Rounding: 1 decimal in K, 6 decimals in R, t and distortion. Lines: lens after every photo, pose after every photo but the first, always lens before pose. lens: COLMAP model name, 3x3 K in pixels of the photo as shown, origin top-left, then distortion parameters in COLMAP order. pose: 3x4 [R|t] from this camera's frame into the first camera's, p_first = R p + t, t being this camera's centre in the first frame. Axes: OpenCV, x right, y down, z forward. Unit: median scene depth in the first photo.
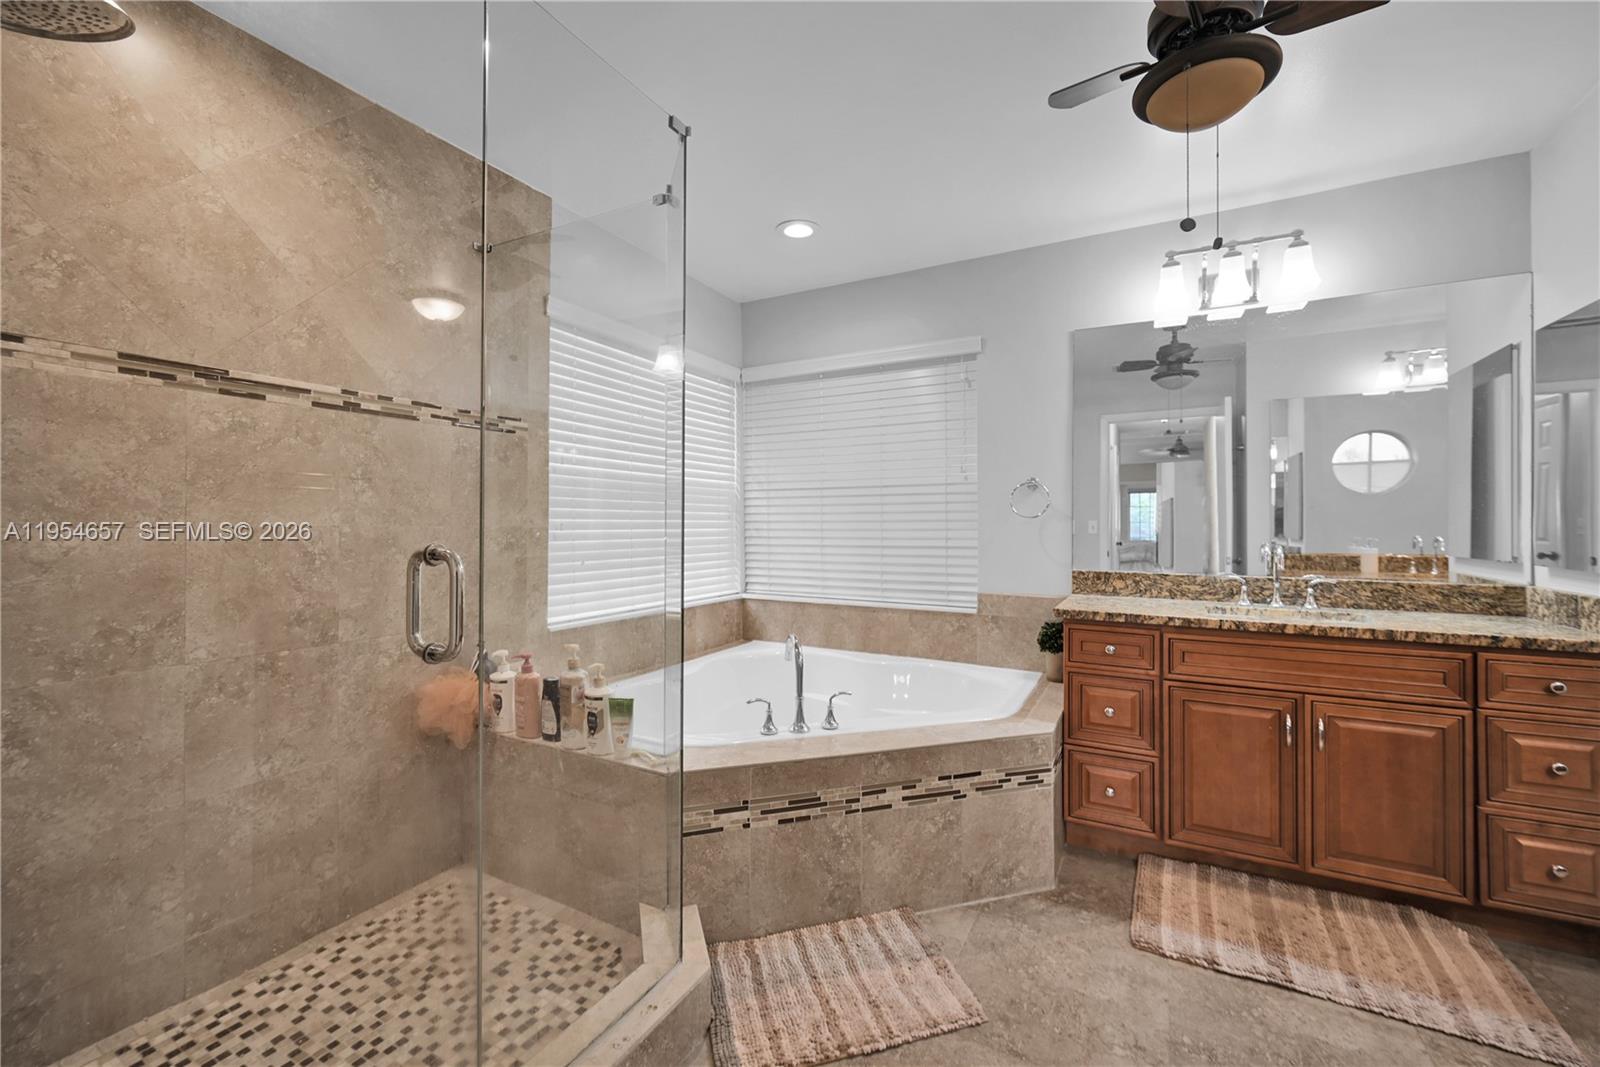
lens RADIAL K [[652.6, 0, 802.8], [0, 652.6, 520.3], [0, 0, 1]] dist [0.000825, -0.000181]
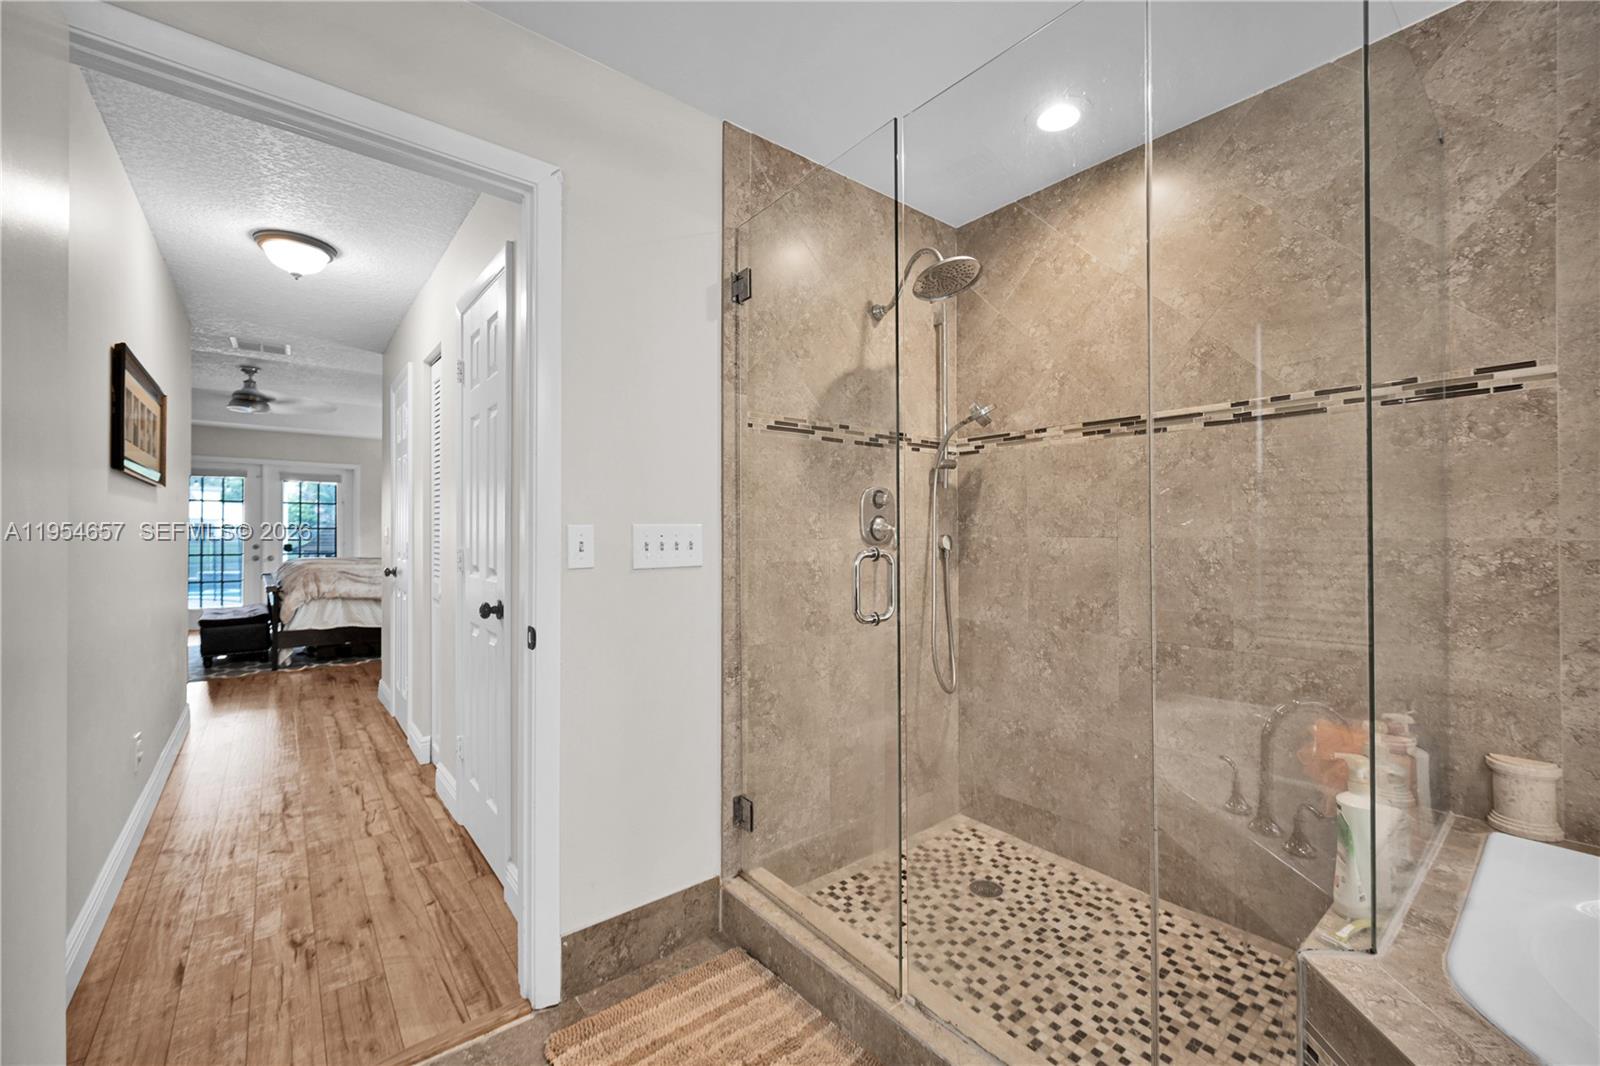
lens RADIAL K [[637.7, 0, 800.0], [0, 637.7, 533.0], [0, 0, 1]] dist [-0.002515, -0.000358]
pose [[-0.363924, -0.005444, -0.931413, 0.597563], [0.003067, 0.999970, -0.007044, 0.010097], [0.931423, -0.005420, -0.363897, 0.936270]]
